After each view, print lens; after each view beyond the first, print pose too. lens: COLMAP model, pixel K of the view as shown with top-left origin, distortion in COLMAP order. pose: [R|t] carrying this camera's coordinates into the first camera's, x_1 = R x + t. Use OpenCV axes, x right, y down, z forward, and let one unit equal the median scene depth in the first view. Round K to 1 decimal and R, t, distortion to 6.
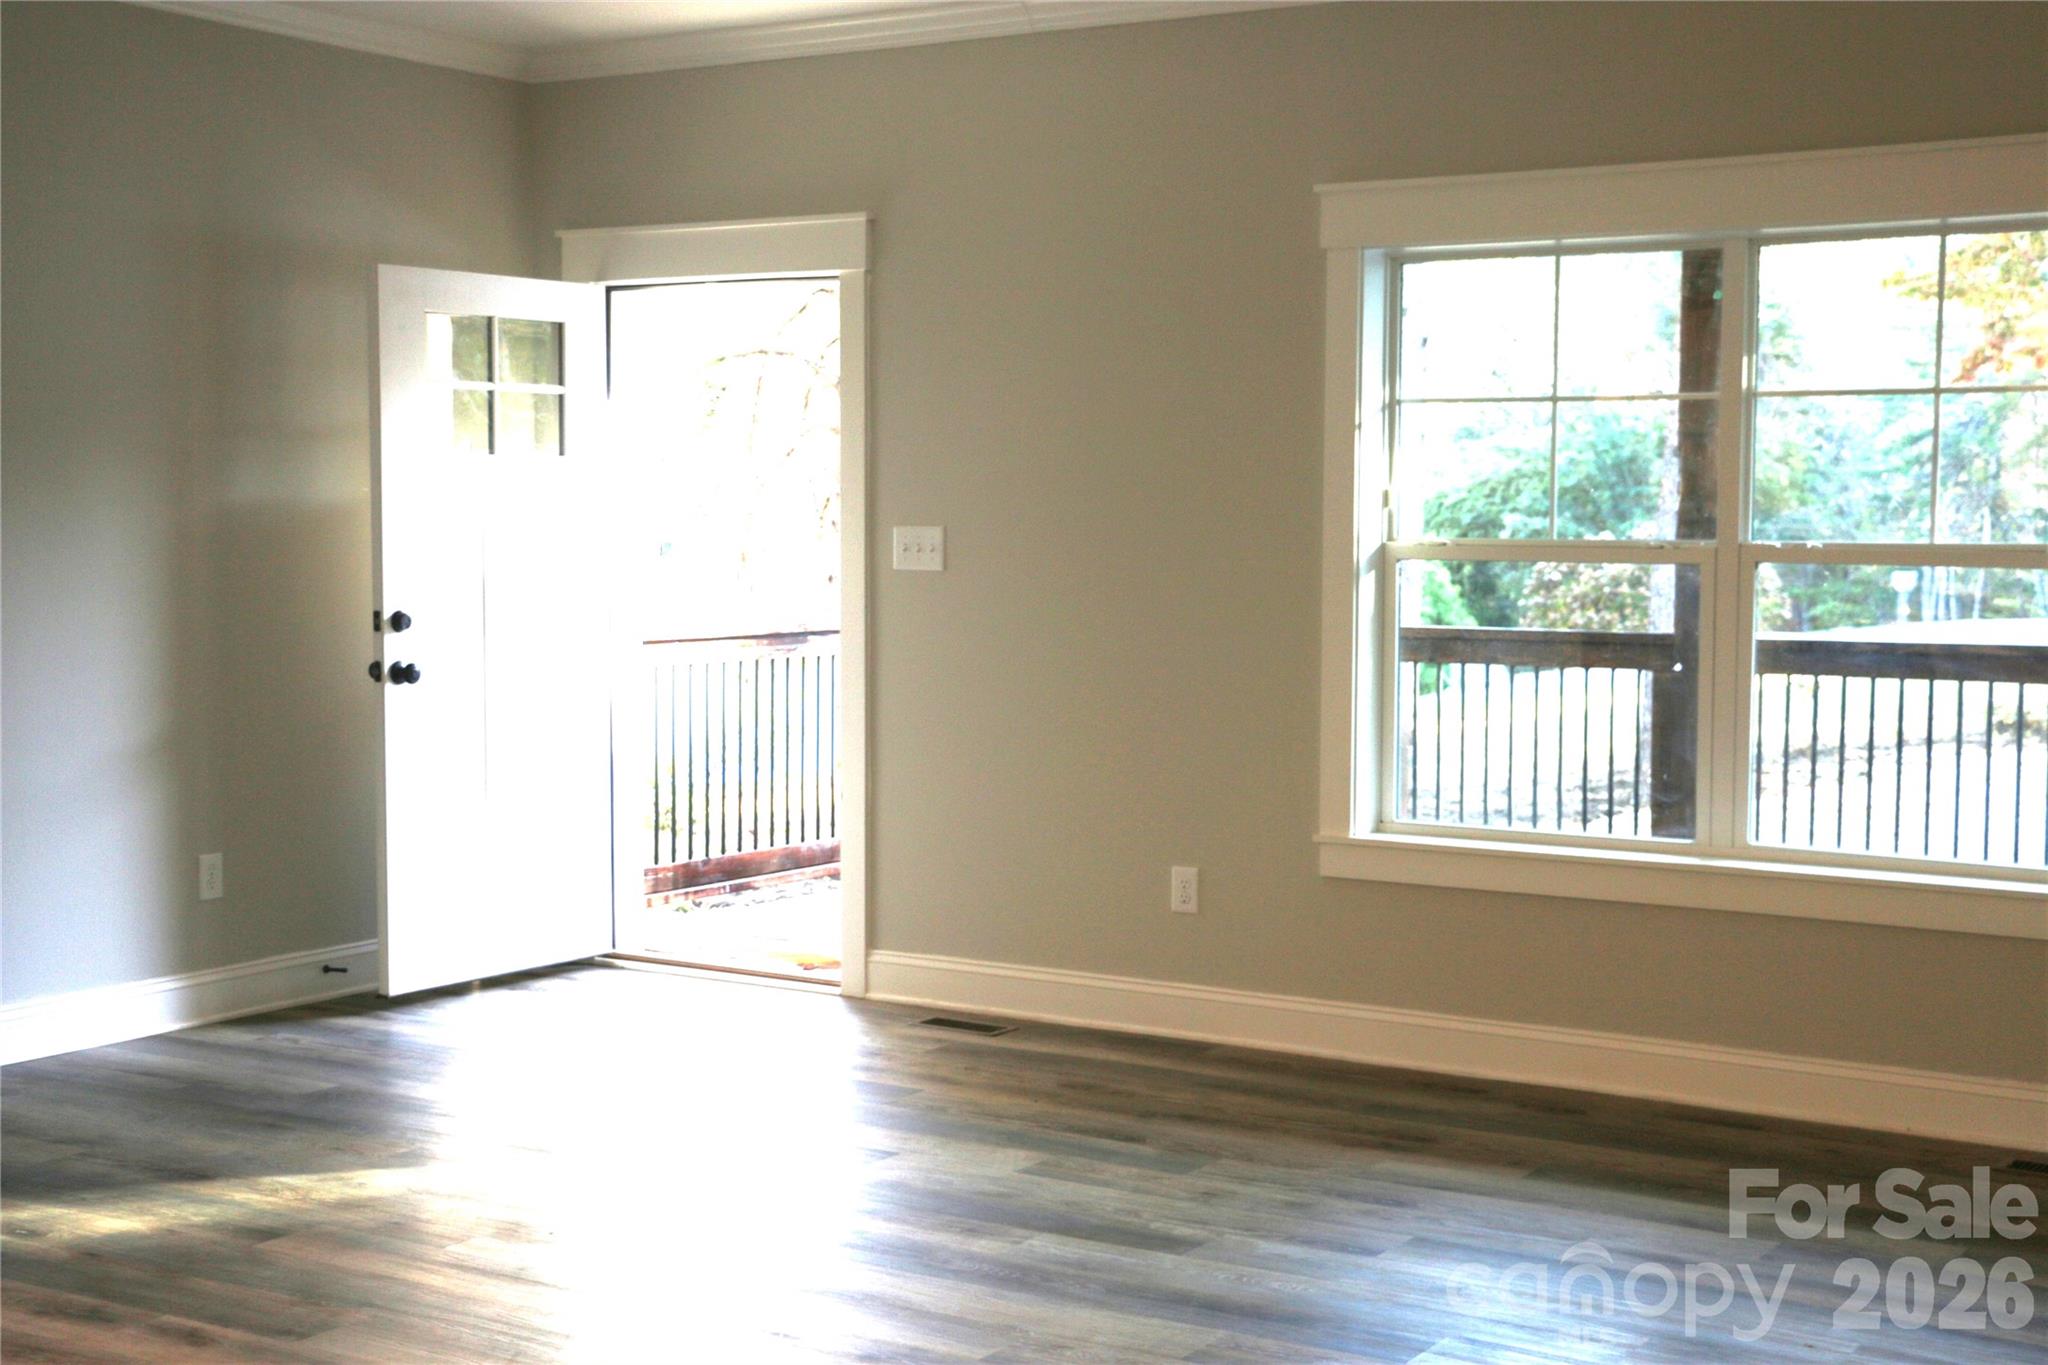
lens RADIAL K [[2699.8, 0, 1024.0], [0, 2699.8, 682.5], [0, 0, 1]] dist [-0.020753, 0.425458]
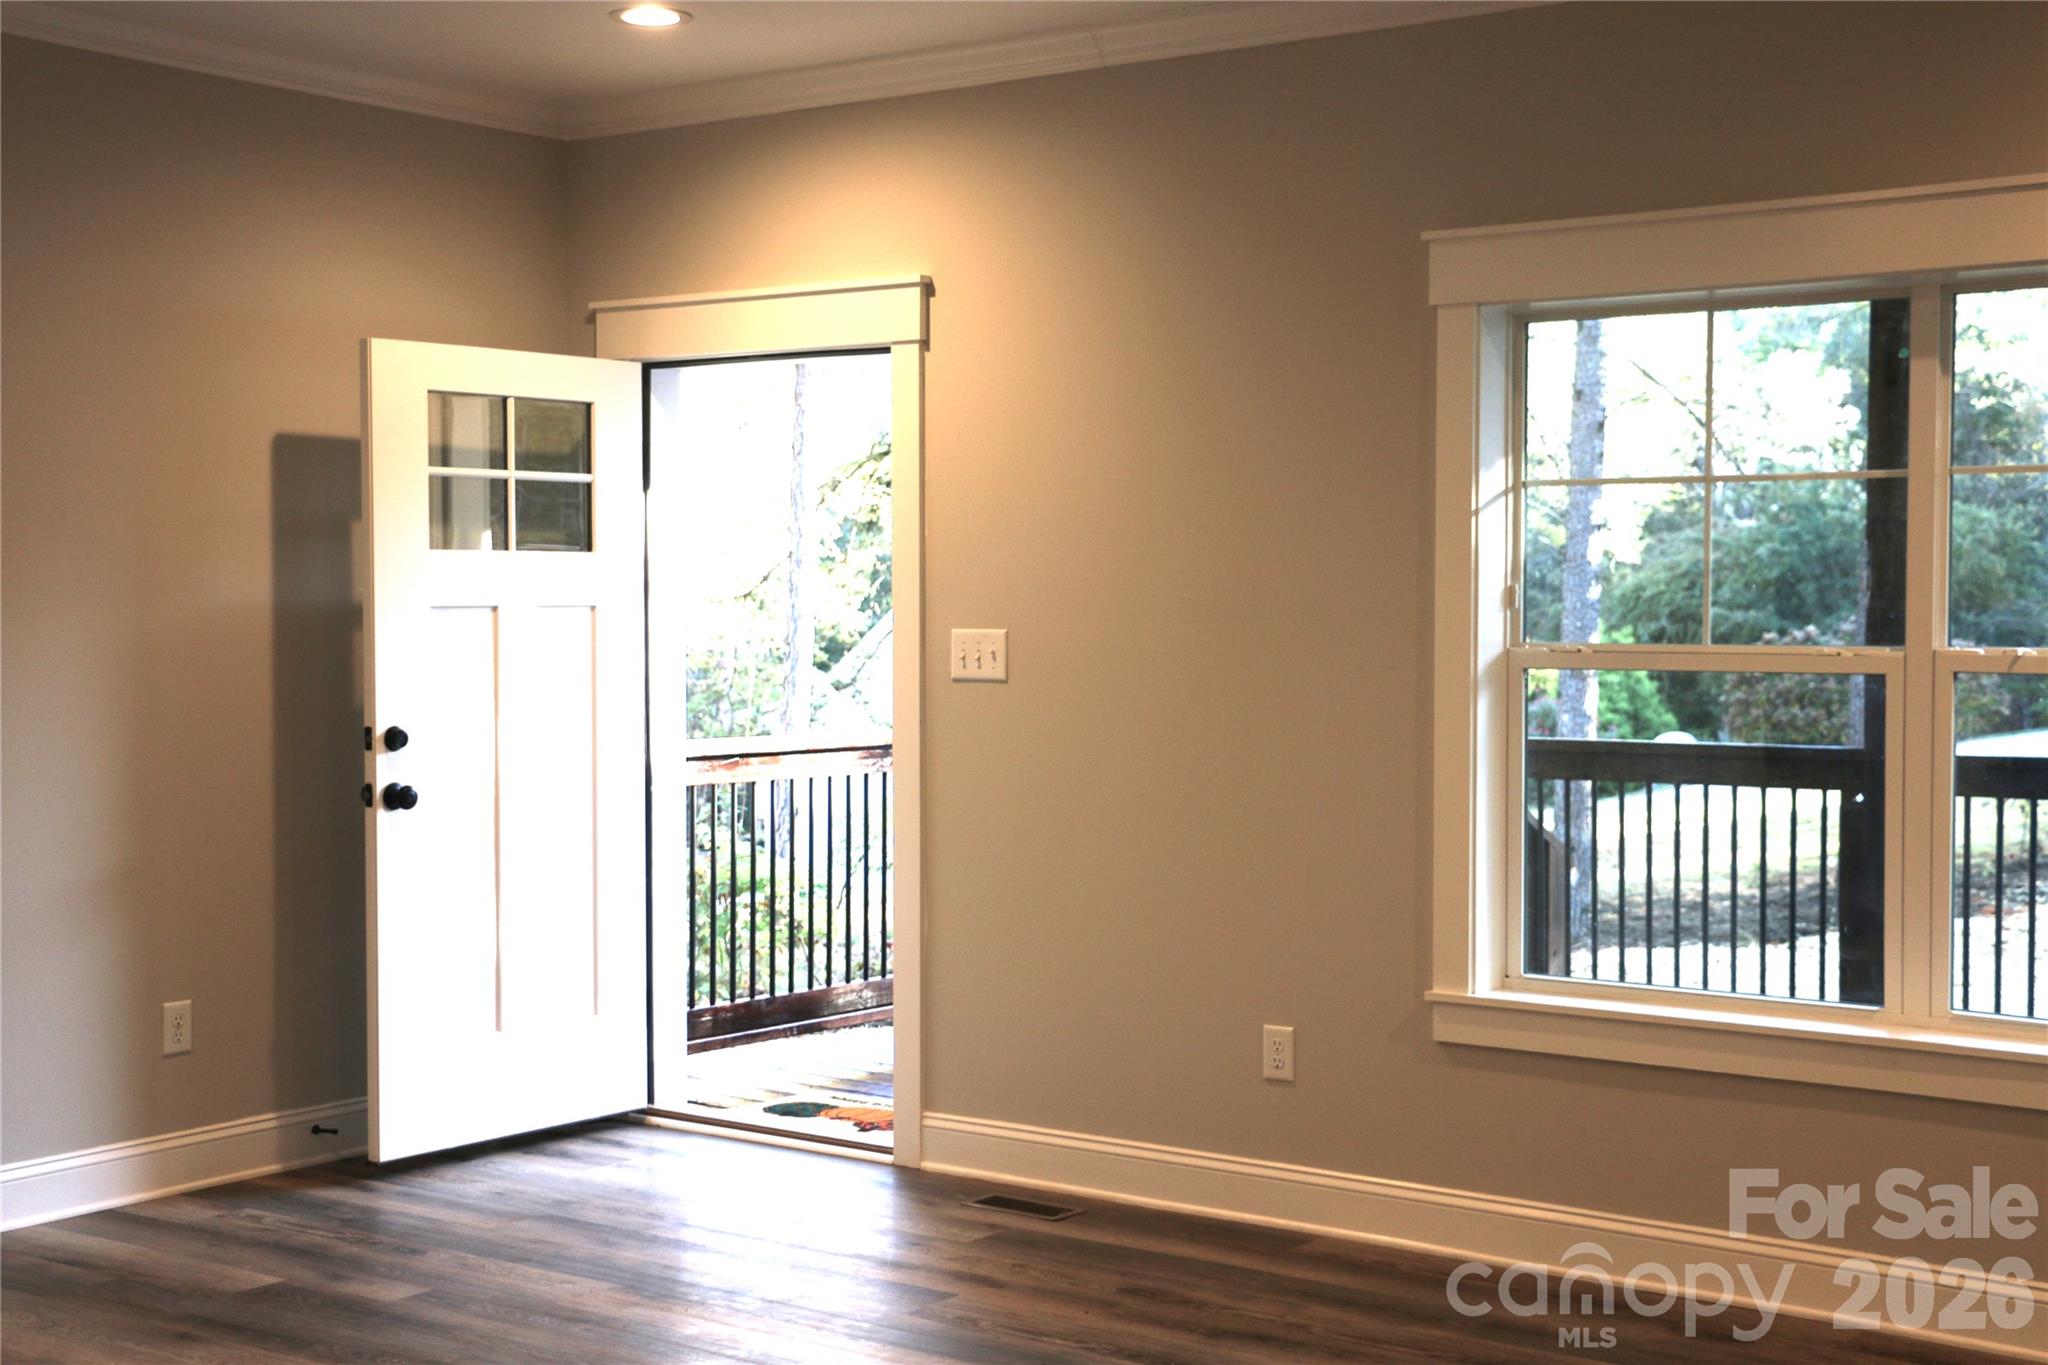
lens RADIAL K [[2699.8, 0, 1024.0], [0, 2699.8, 682.5], [0, 0, 1]] dist [-0.020753, 0.425458]
pose [[0.997363, -0.001330, -0.072555, 0.036411], [-0.001207, 0.999390, -0.034912, -0.009445], [0.072558, 0.034908, 0.996753, 0.118274]]
